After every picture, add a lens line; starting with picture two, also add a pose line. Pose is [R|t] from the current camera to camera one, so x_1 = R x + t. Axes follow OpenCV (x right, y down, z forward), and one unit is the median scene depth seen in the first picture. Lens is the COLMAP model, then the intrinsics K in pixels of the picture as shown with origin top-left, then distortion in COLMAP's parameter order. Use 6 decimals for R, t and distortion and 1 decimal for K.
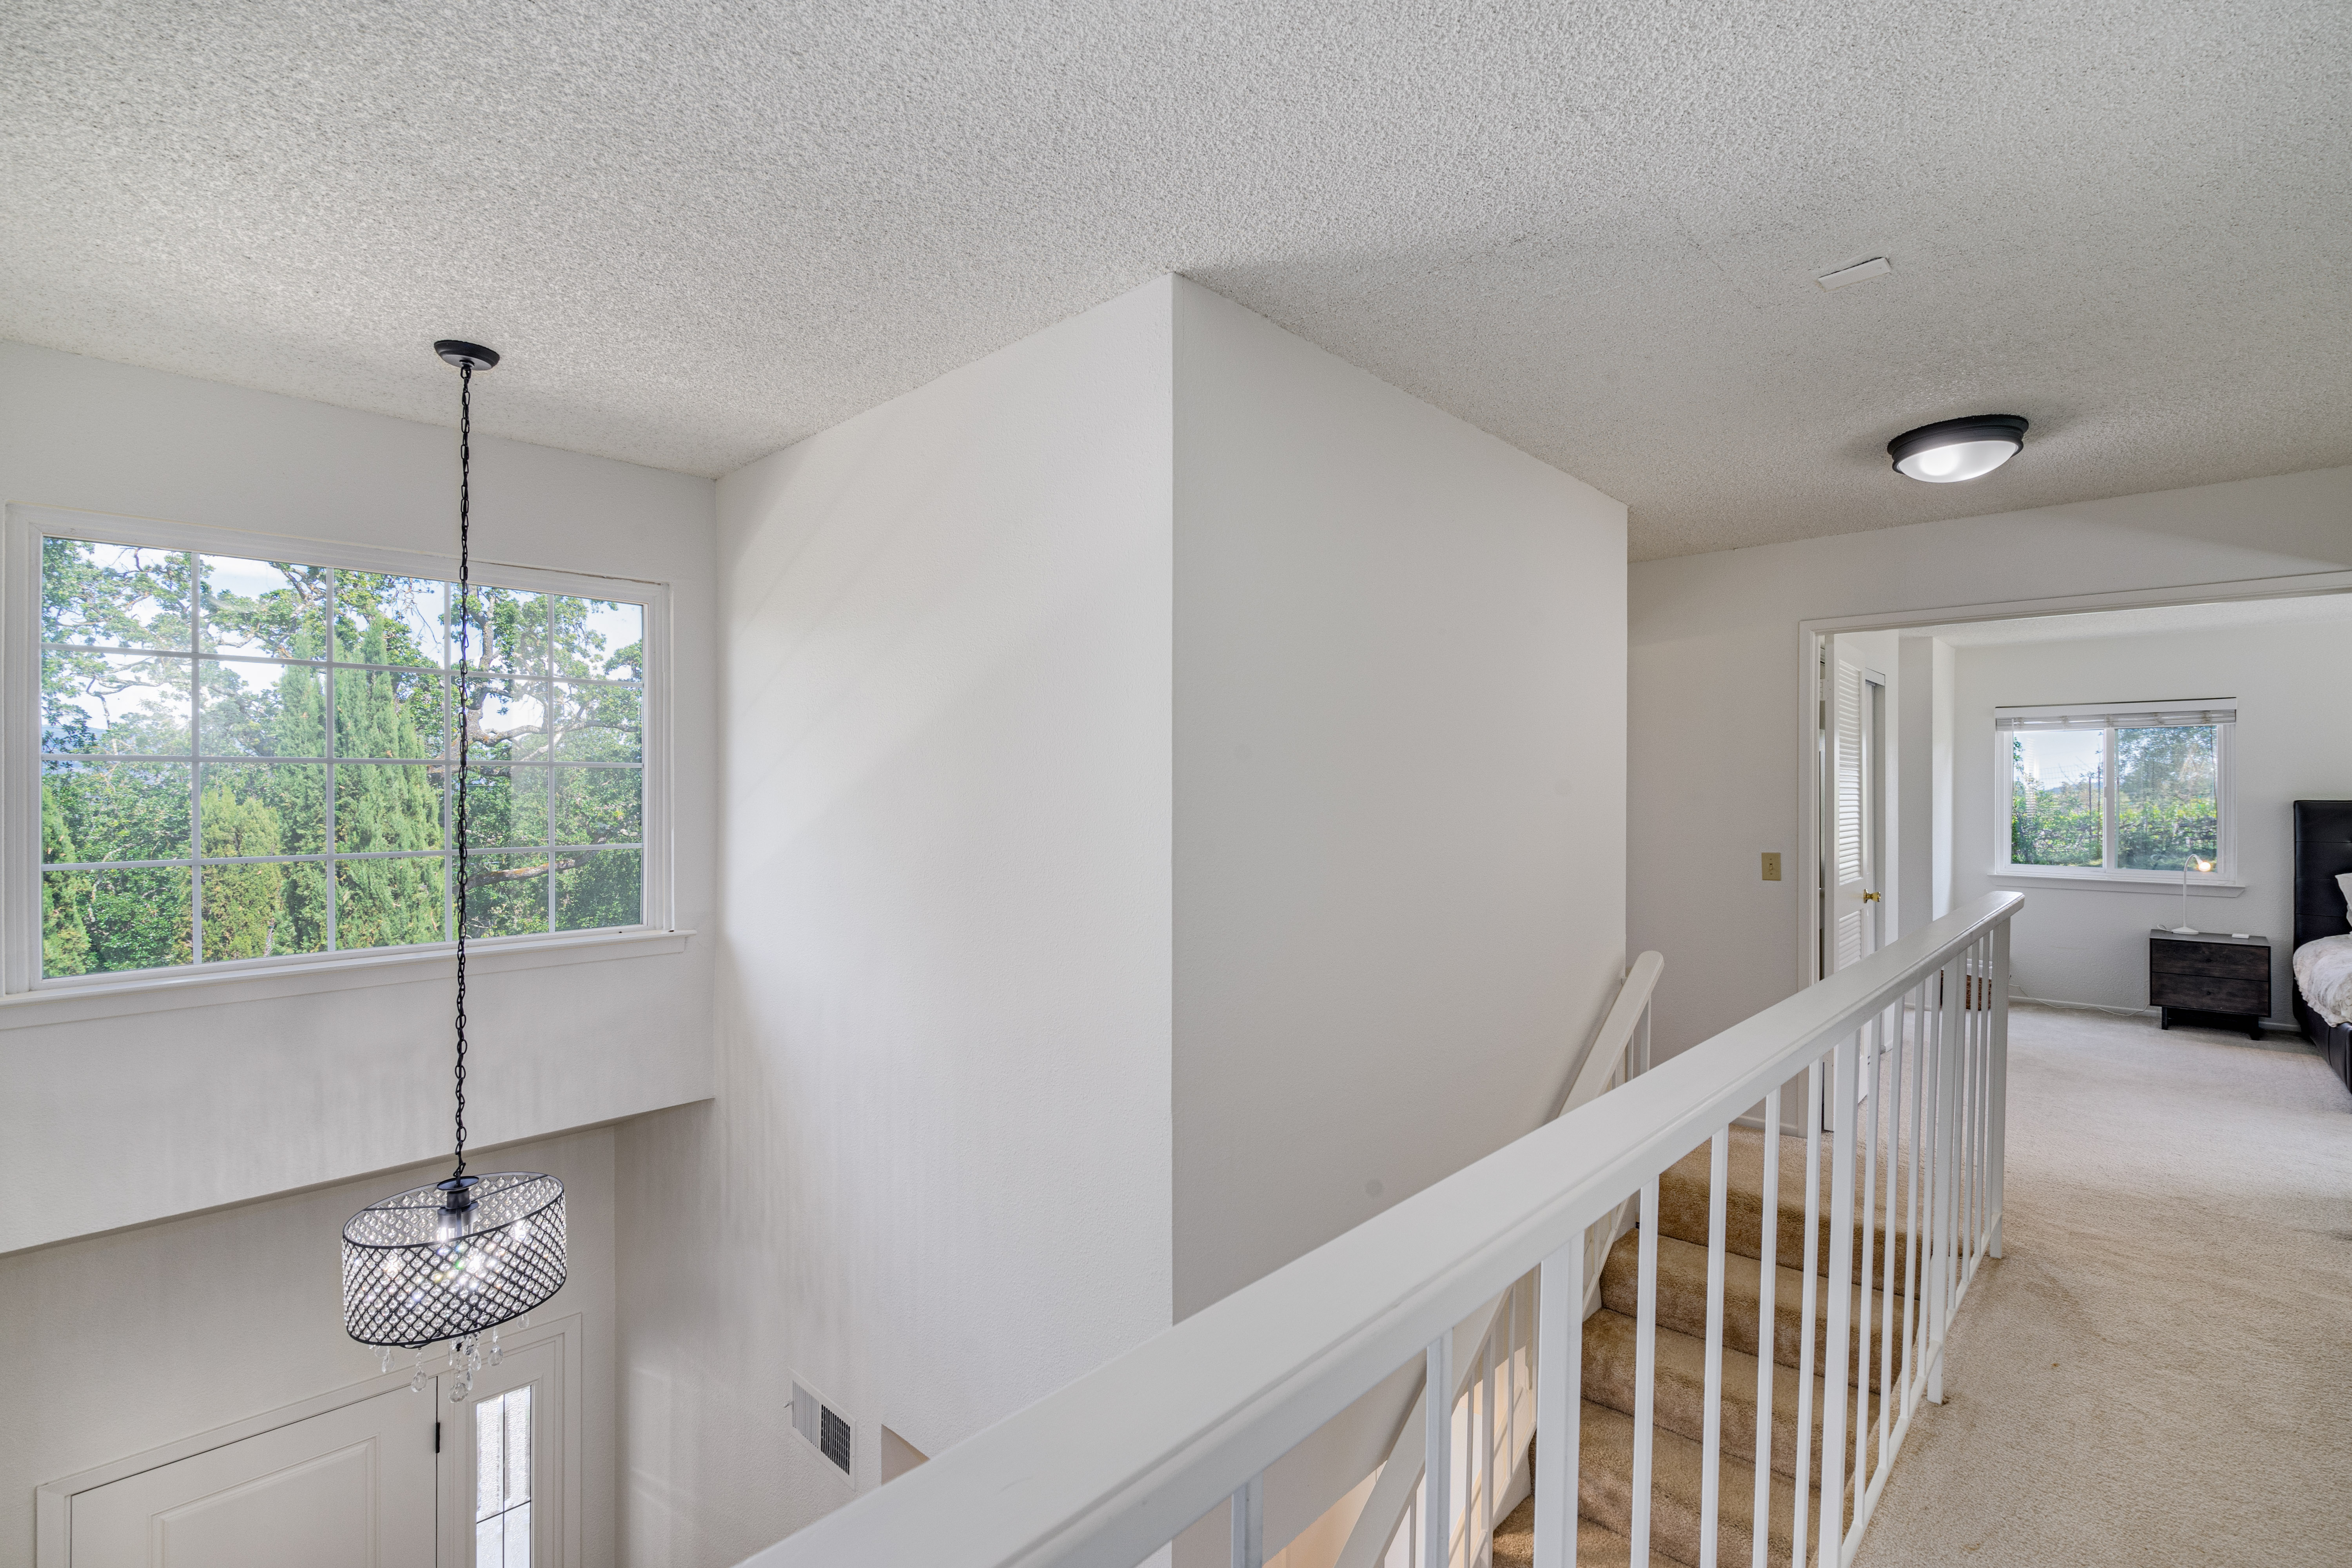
lens RADIAL K [[1058.6, 0, 1172.4], [0, 1058.6, 790.4], [0, 0, 1]] dist [0.002755, 0.000692]
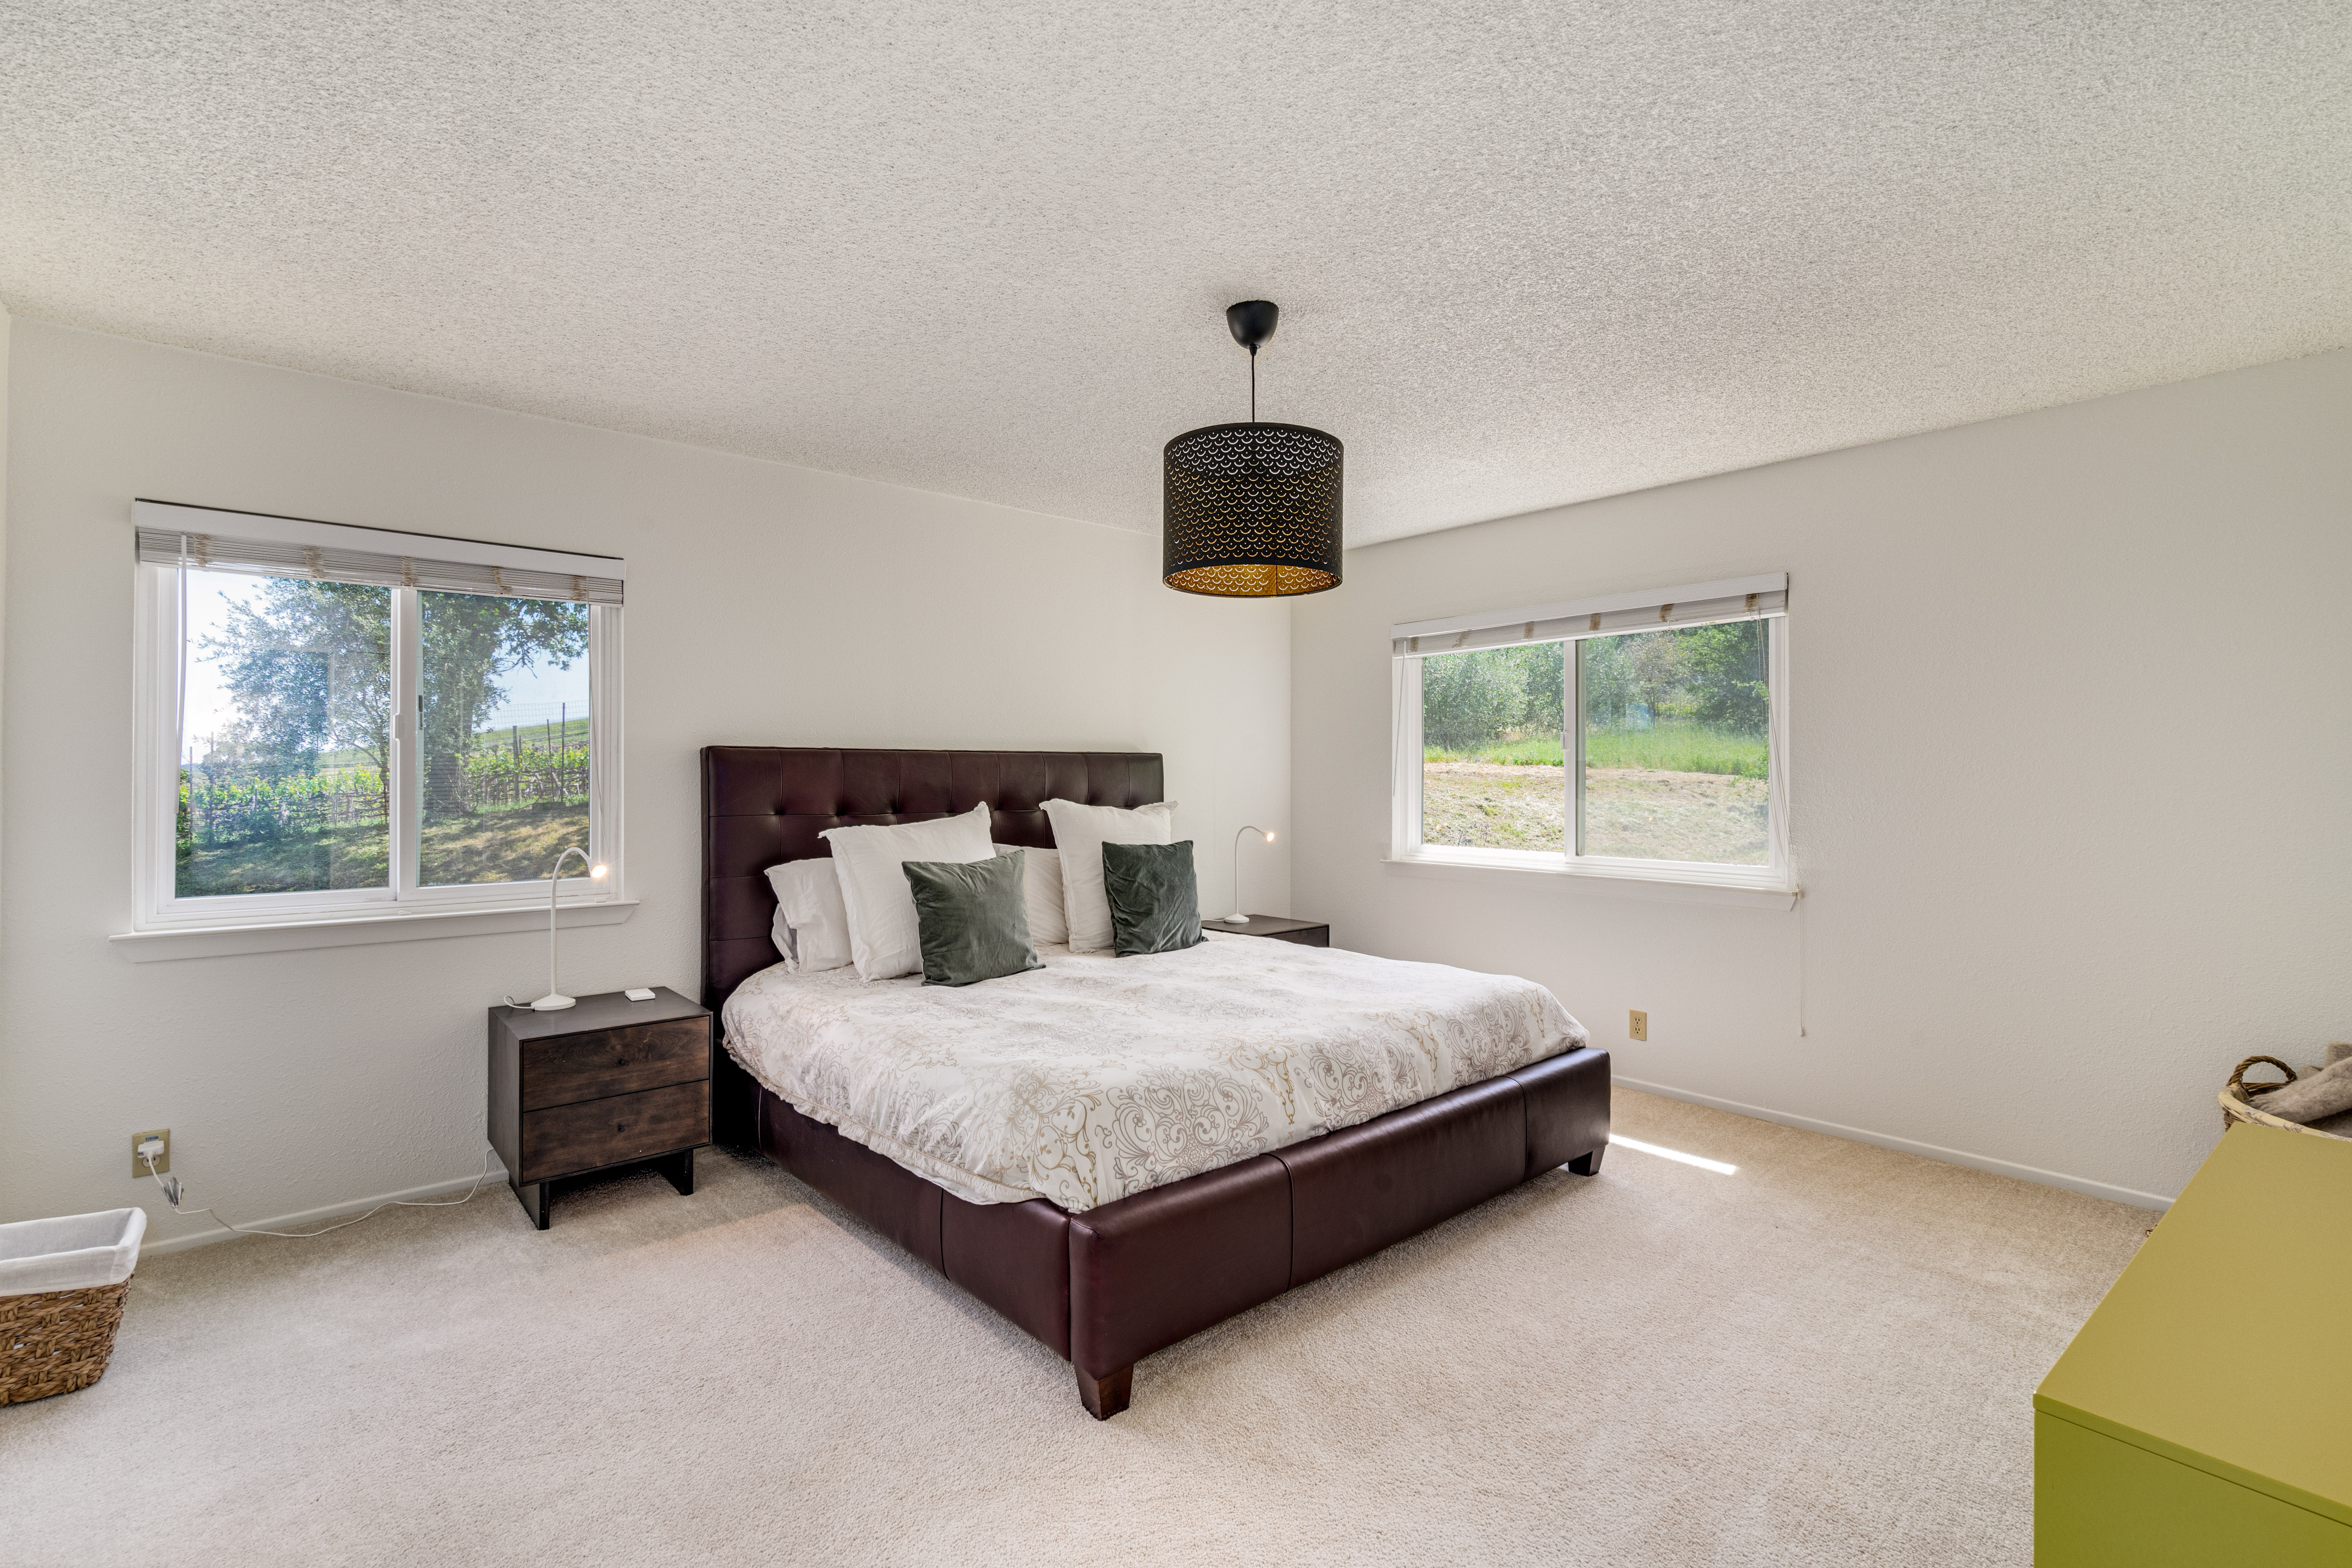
lens RADIAL K [[1059.2, 0, 1177.1], [0, 1059.2, 793.5], [0, 0, 1]] dist [-0.005280, 0.001801]
pose [[0.088023, -0.014059, 0.996019, 0.485448], [-0.006455, 0.999871, 0.014684, 0.023503], [-0.996097, -0.007722, 0.087921, 0.670808]]
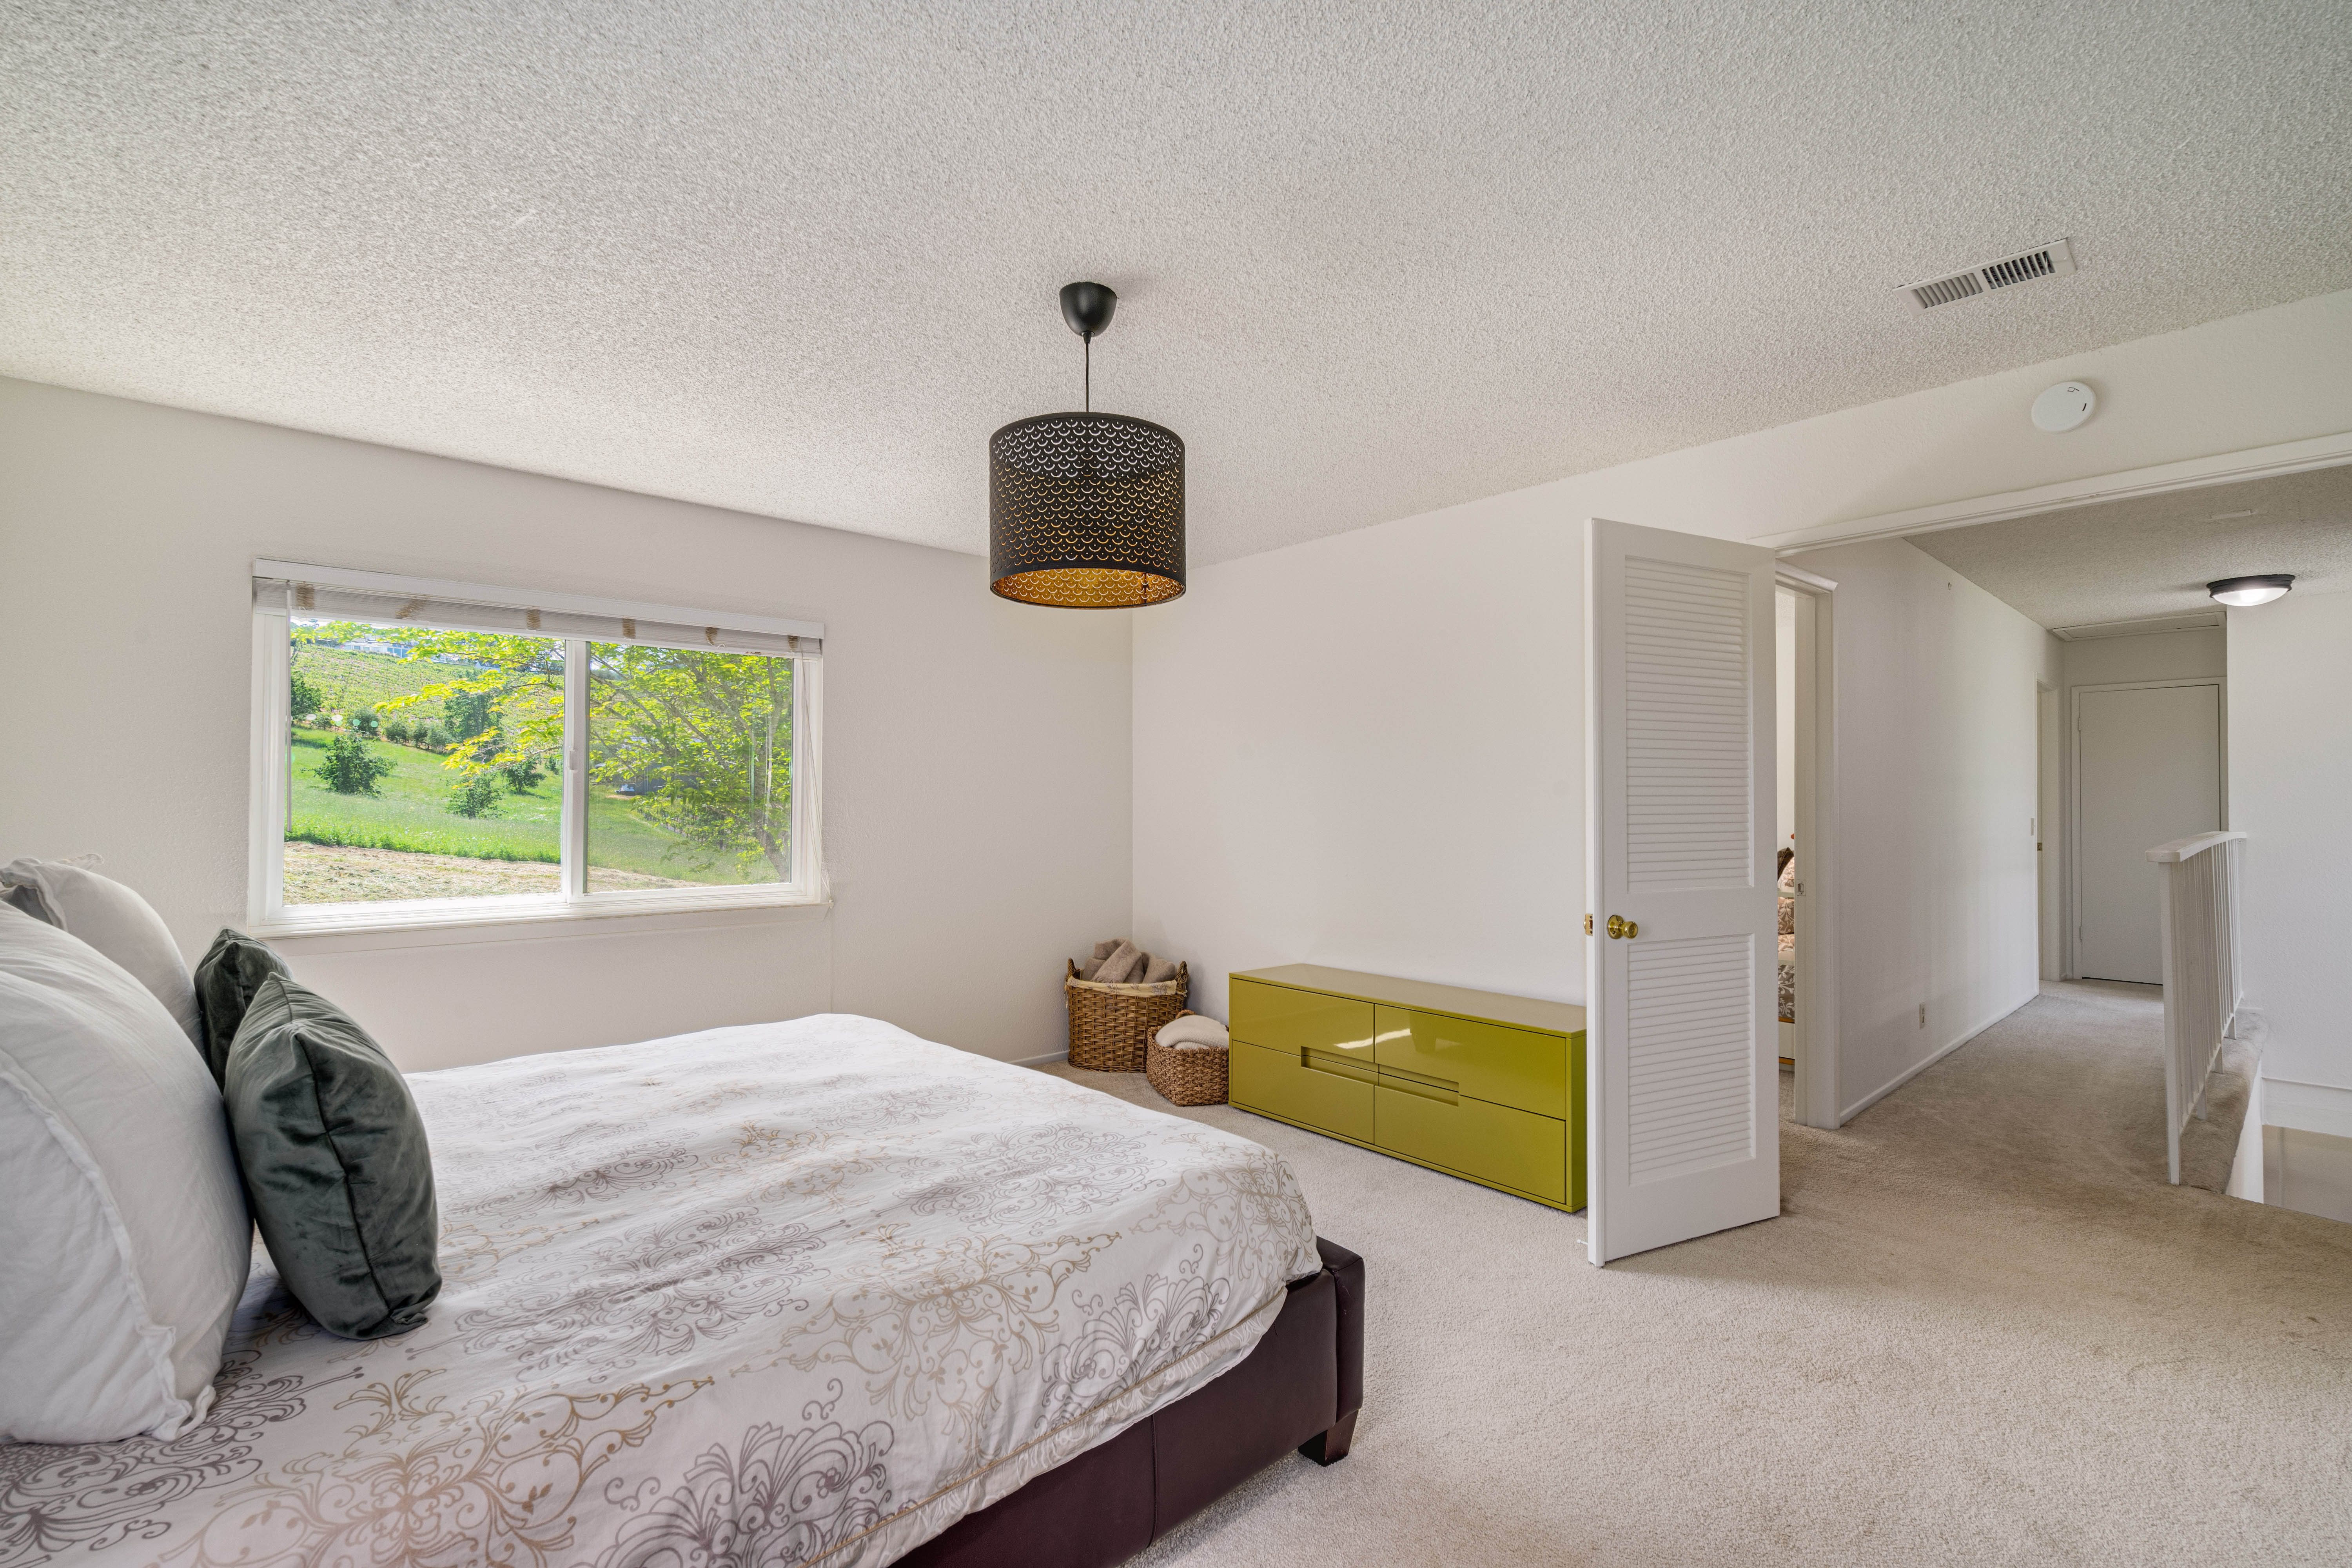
lens RADIAL K [[1059.2, 0, 1177.1], [0, 1059.2, 793.5], [0, 0, 1]] dist [-0.005280, 0.001801]
pose [[-0.998035, 0.001352, 0.062643, 0.840227], [0.000771, 0.999957, -0.009295, 0.021895], [-0.062652, -0.009229, -0.997993, 1.055219]]
